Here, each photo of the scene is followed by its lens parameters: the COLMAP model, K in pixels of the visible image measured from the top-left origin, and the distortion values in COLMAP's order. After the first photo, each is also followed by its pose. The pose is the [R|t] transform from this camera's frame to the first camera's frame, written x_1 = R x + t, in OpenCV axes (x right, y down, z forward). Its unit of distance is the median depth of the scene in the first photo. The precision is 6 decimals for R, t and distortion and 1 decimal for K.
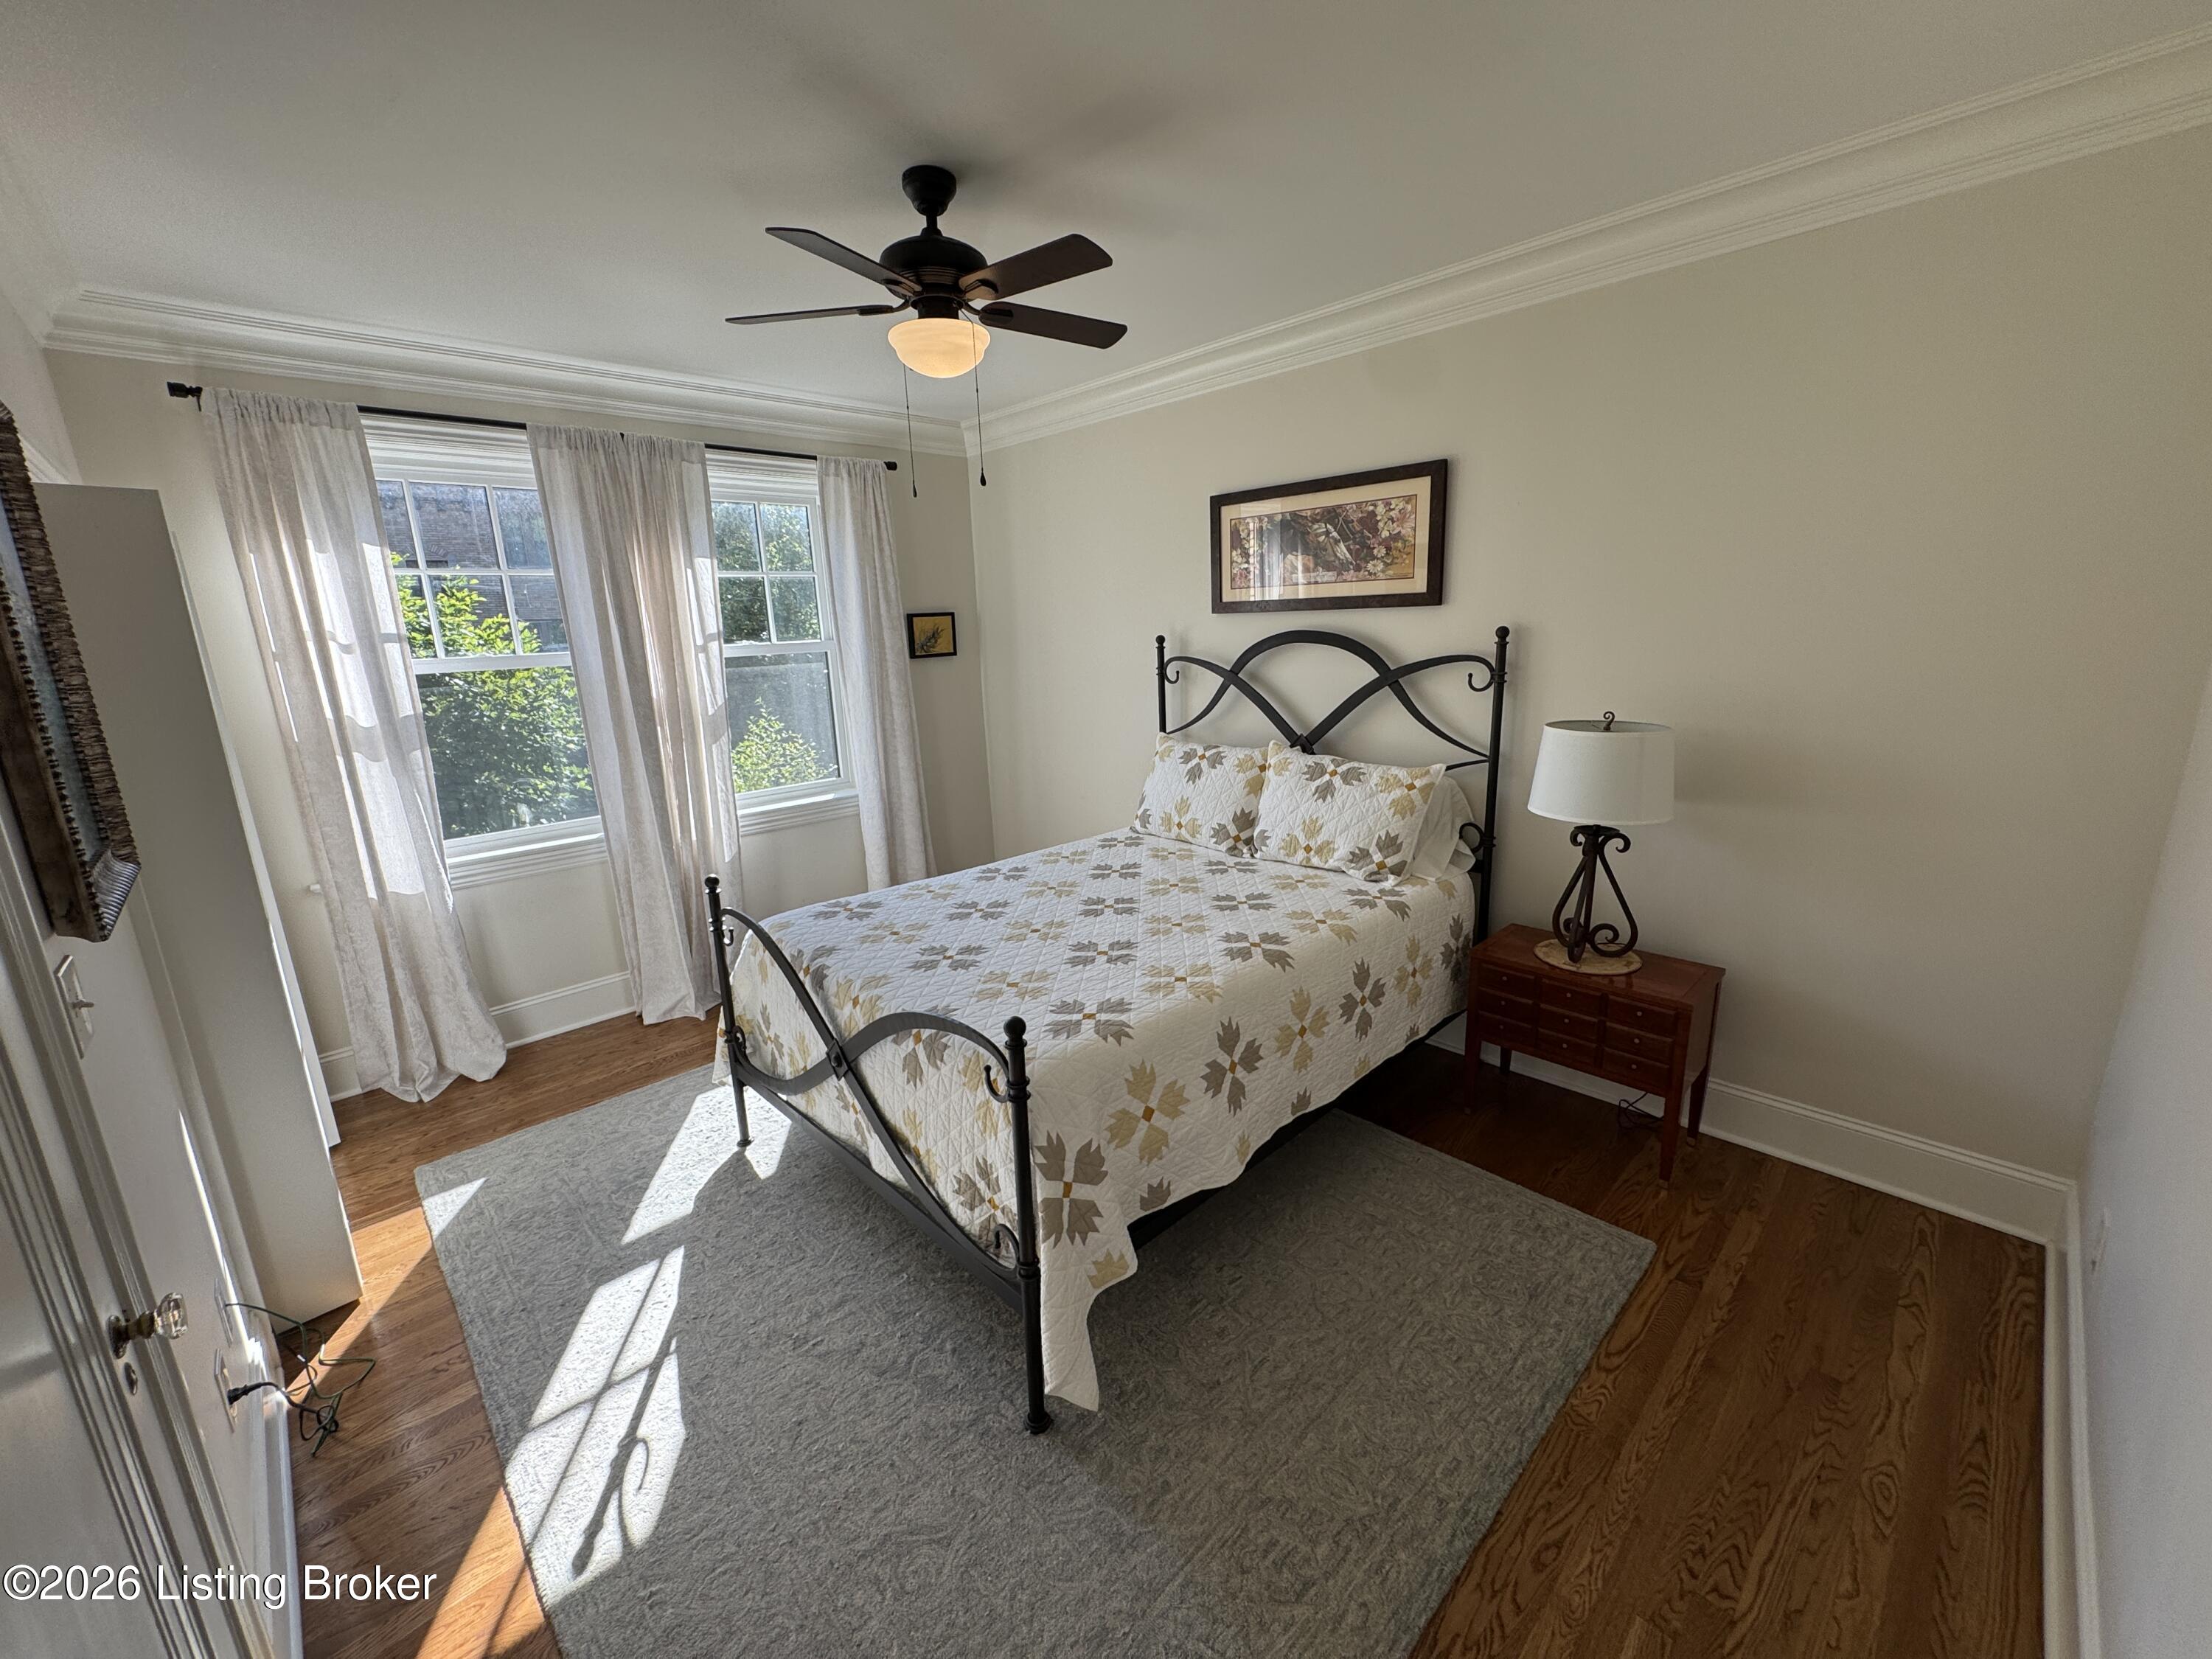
lens RADIAL K [[881.8, 0, 1099.9], [0, 881.8, 827.1], [0, 0, 1]] dist [-0.002529, 0.000198]
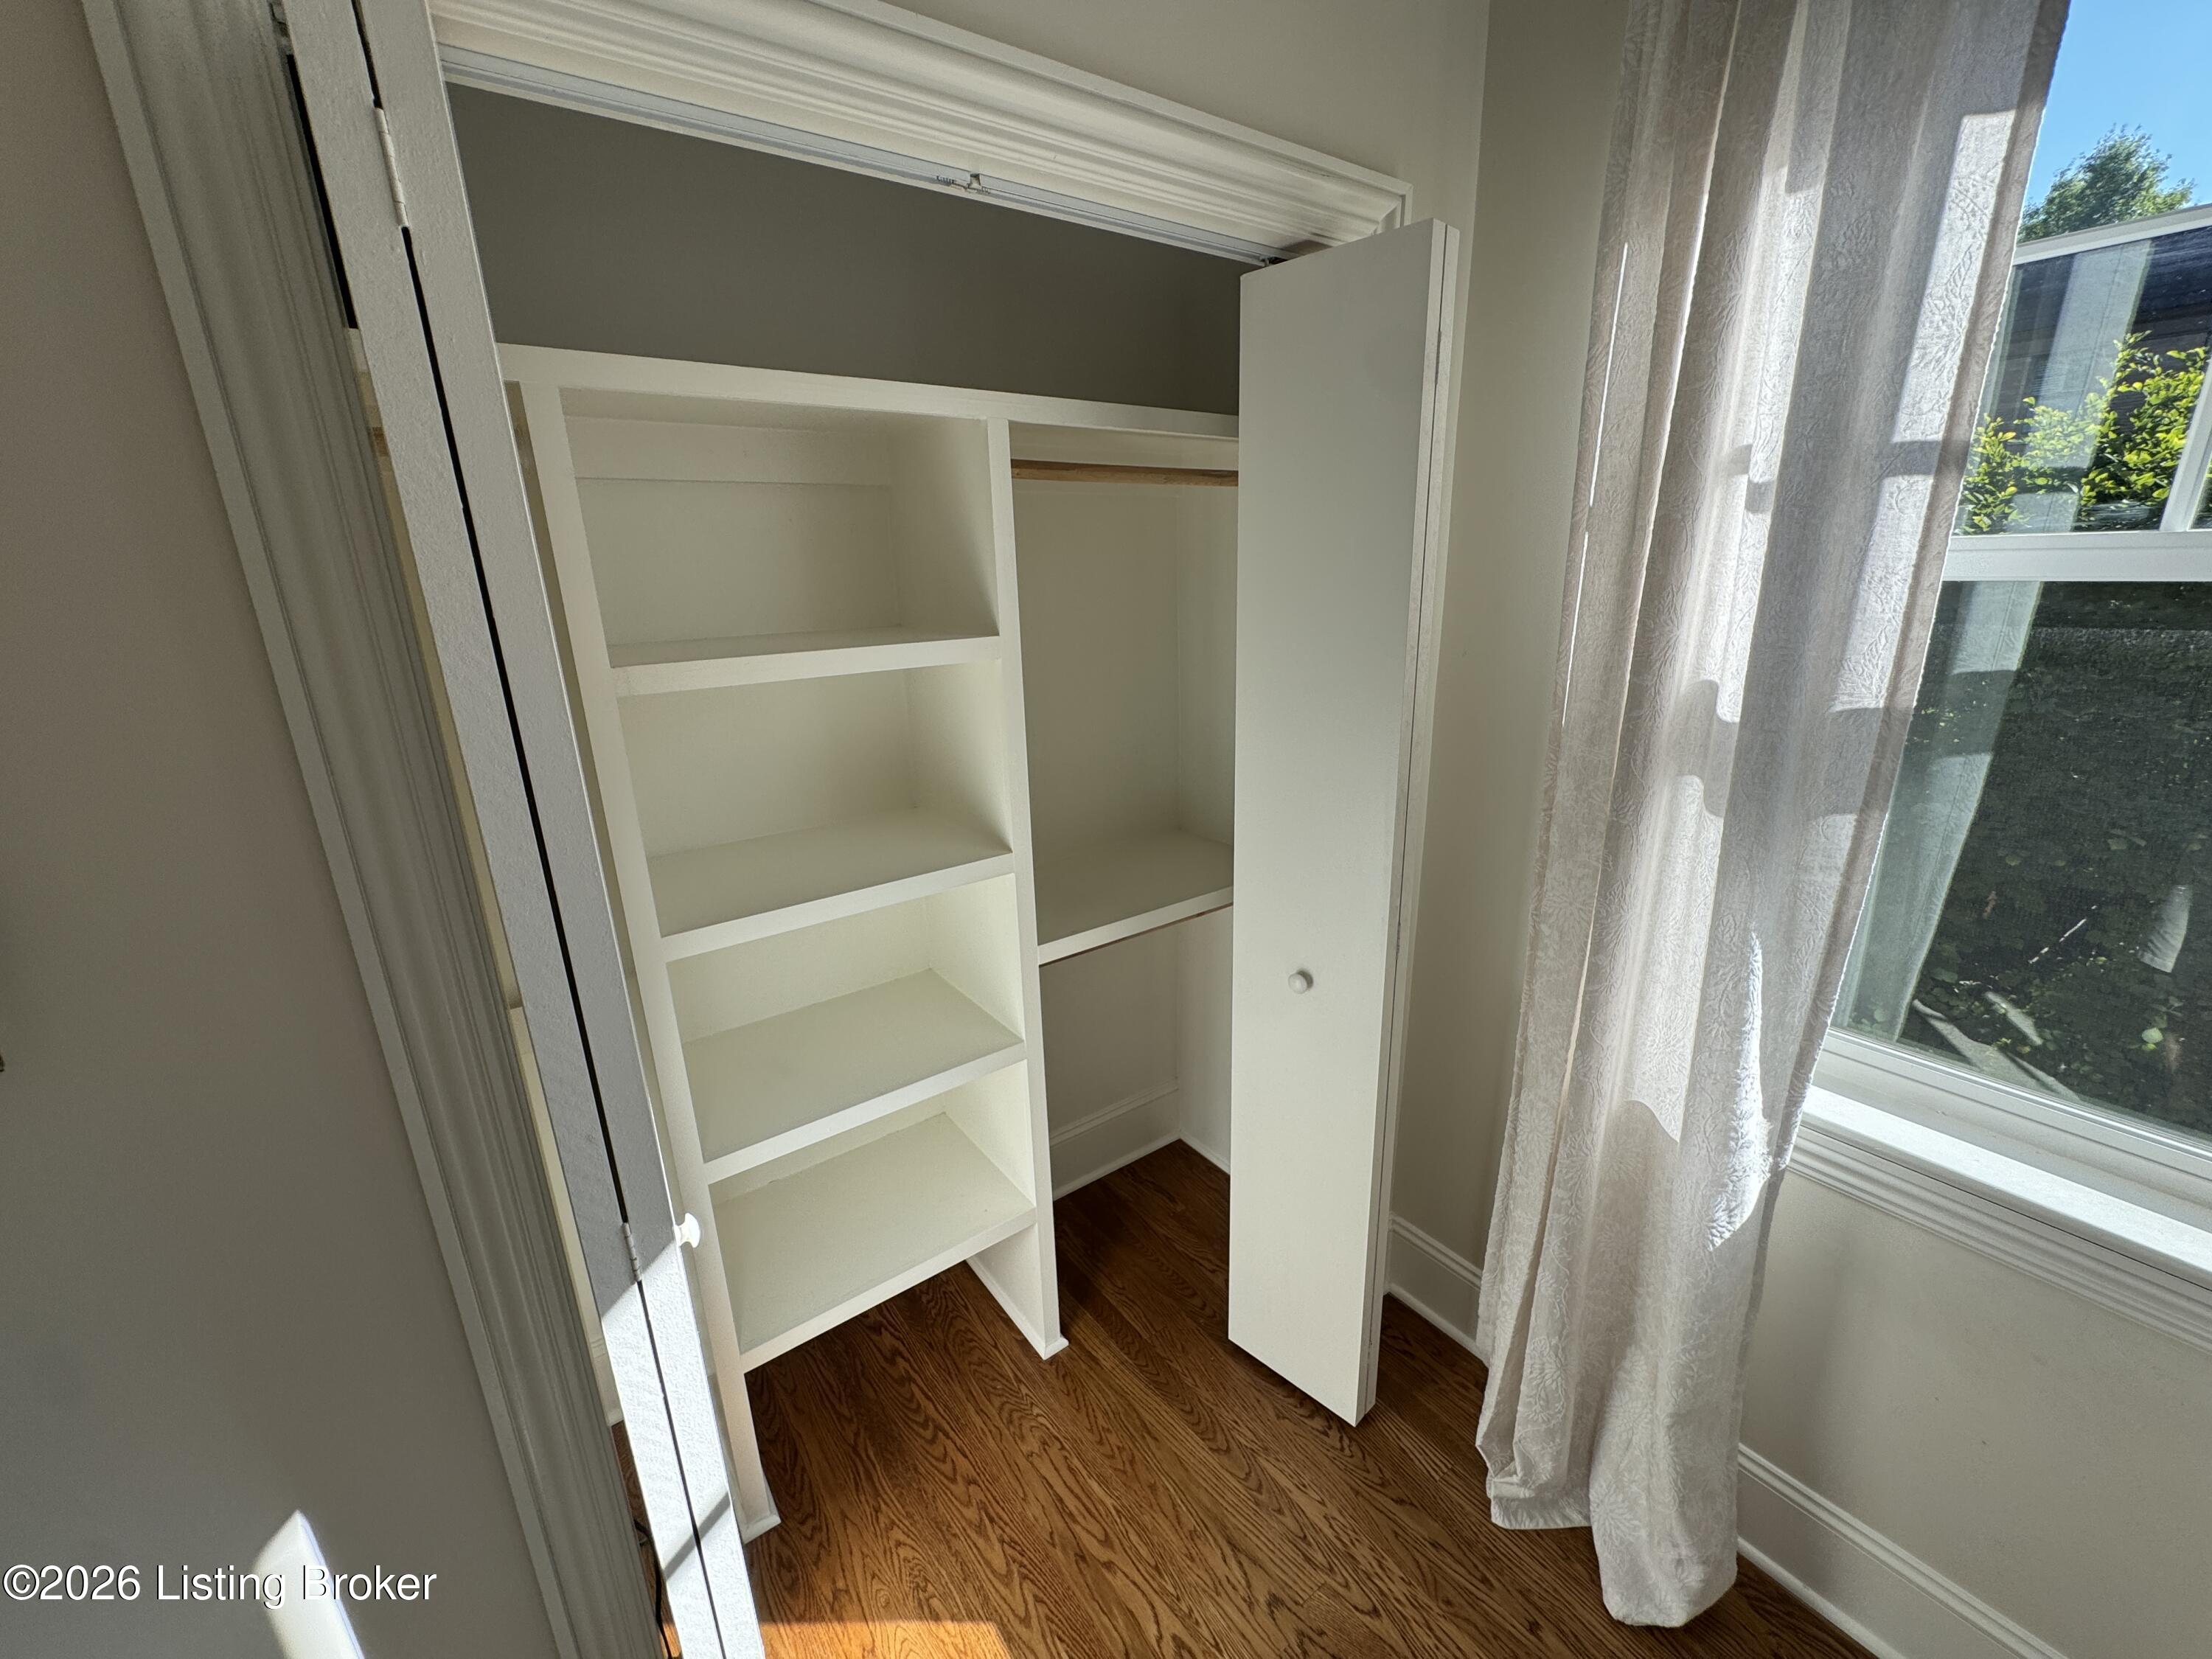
lens RADIAL K [[881.8, 0, 1091.7], [0, 881.8, 821.9], [0, 0, 1]] dist [-0.002529, 0.000198]
pose [[-0.147634, 0.320503, -0.935672, -0.464623], [-0.198351, 0.917224, 0.345480, -0.157810], [0.968948, 0.236596, -0.071841, 0.826282]]
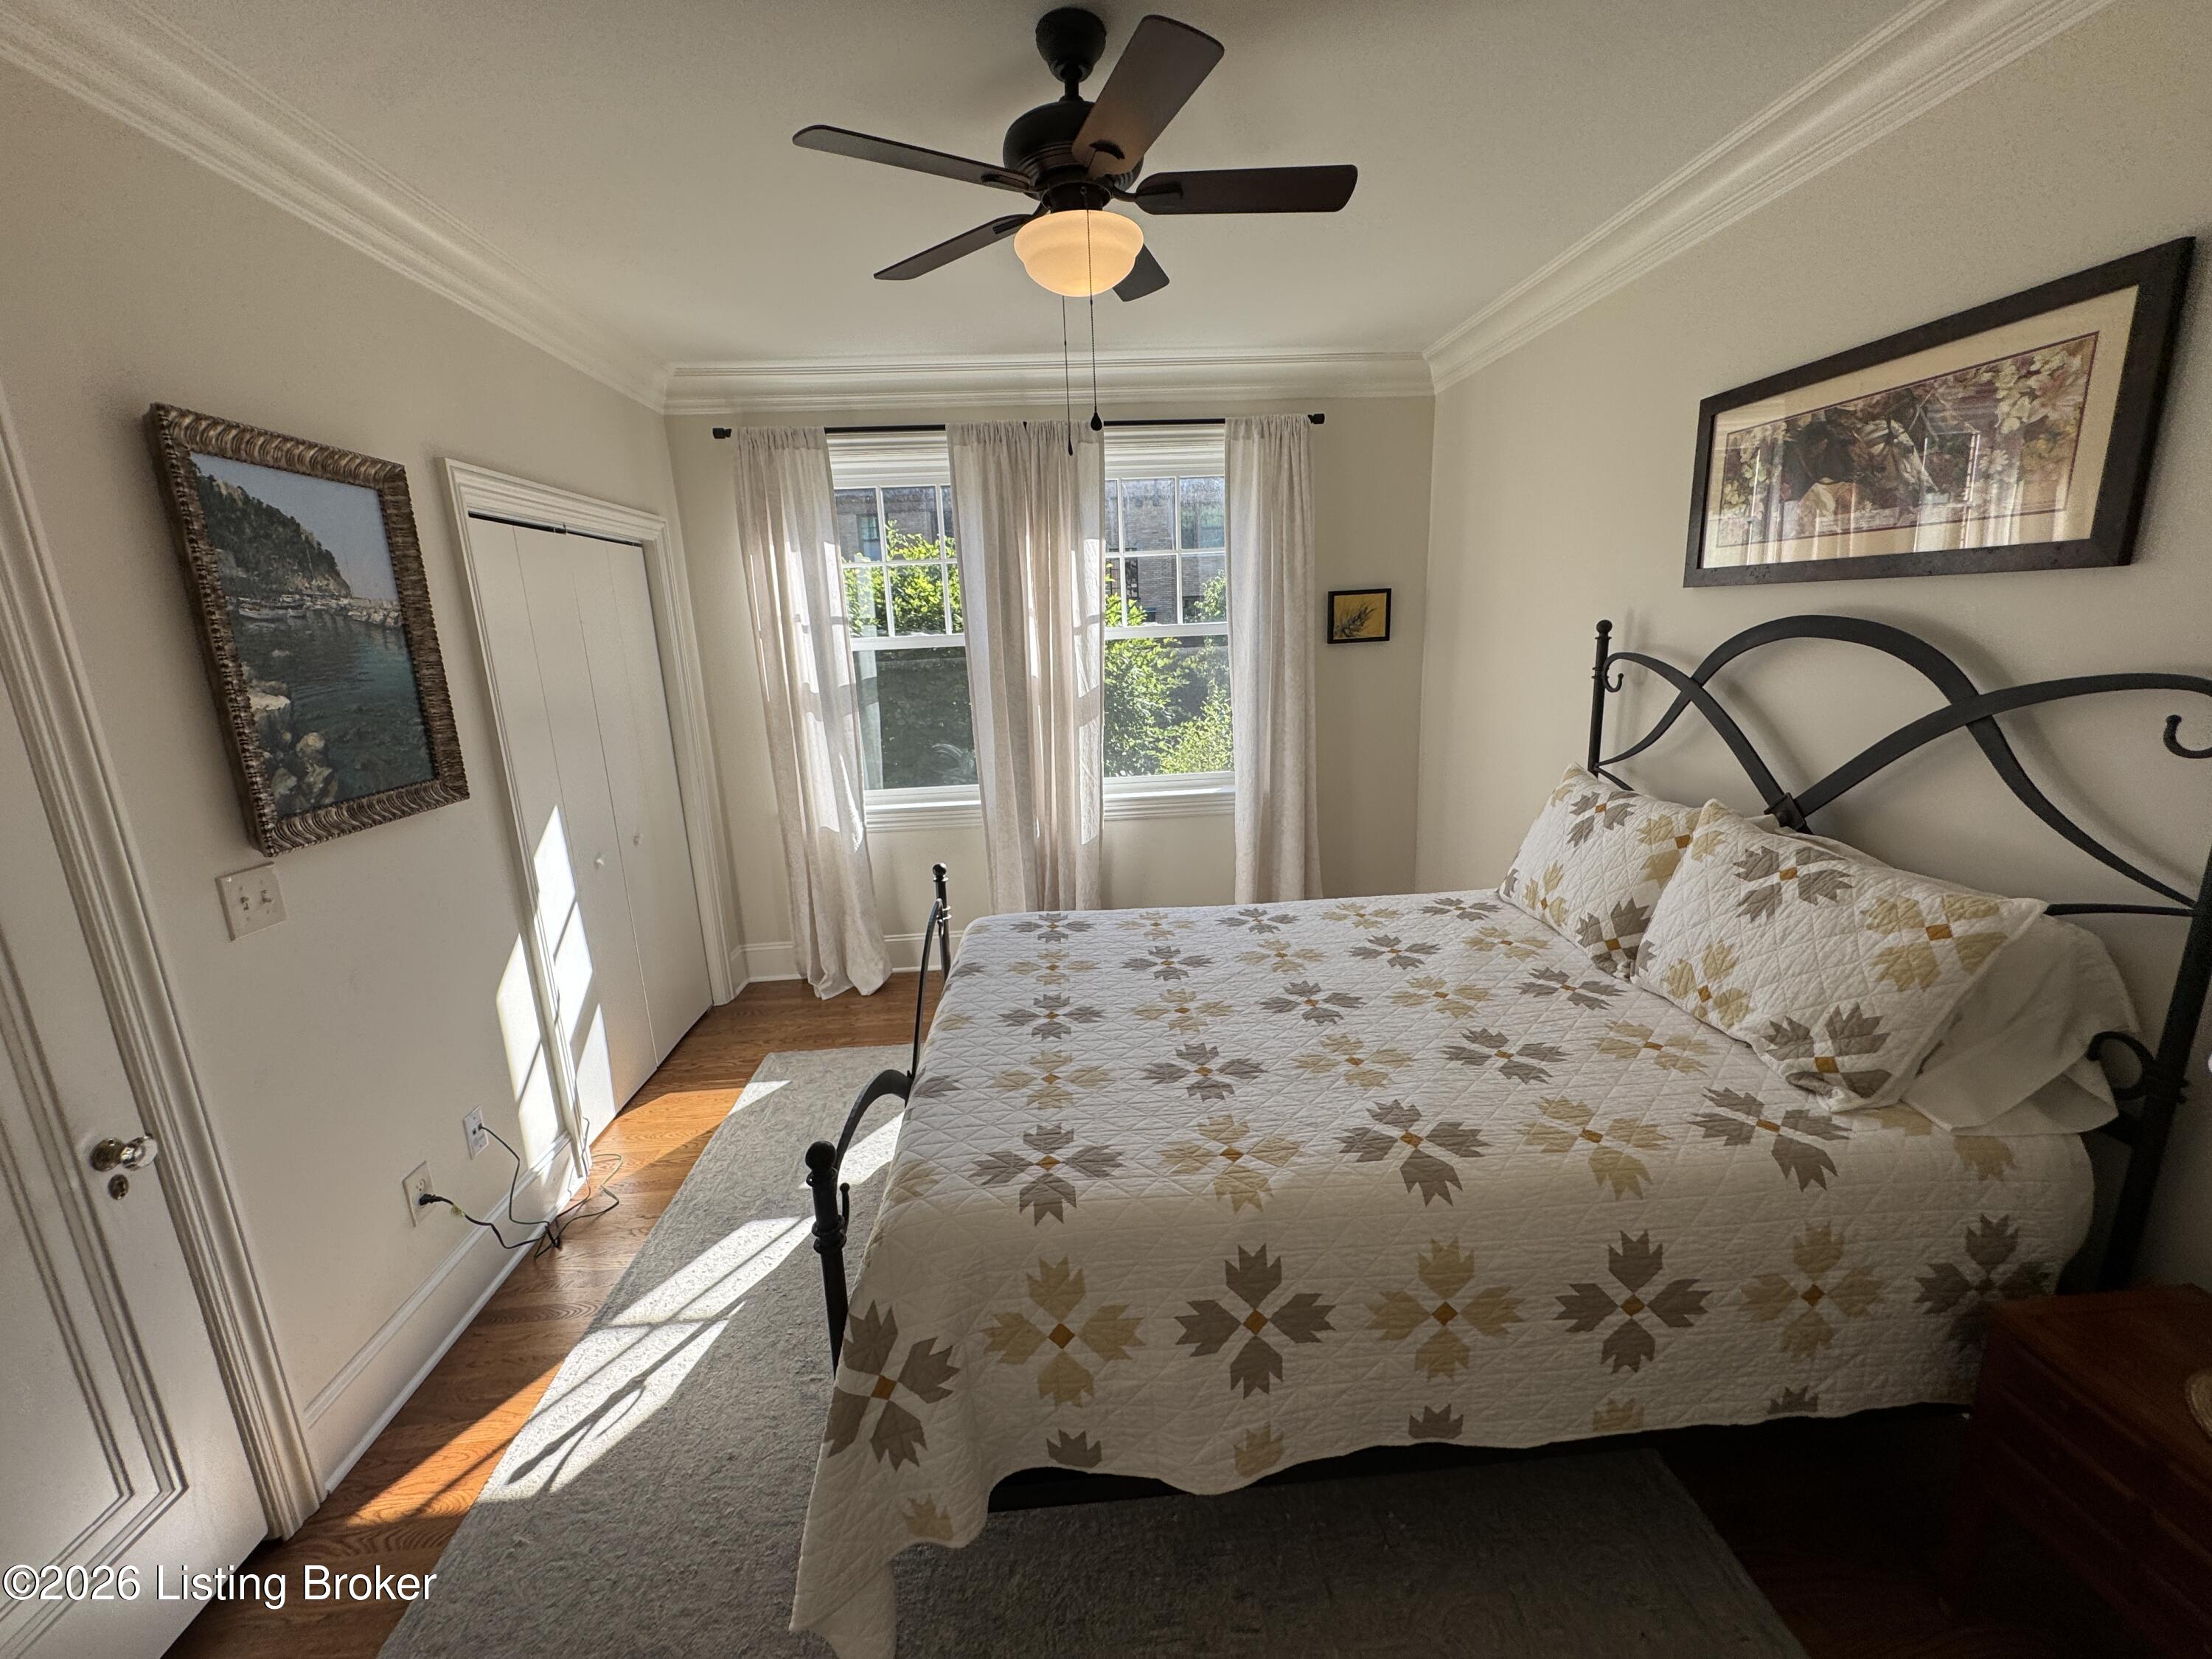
lens RADIAL K [[881.8, 0, 1103.7], [0, 881.8, 826.7], [0, 0, 1]] dist [-0.002529, 0.000198]
pose [[0.769285, 0.151378, -0.620713, 0.290160], [-0.133432, 0.988169, 0.075622, -0.079998], [0.624817, 0.024649, 0.780382, 0.309466]]
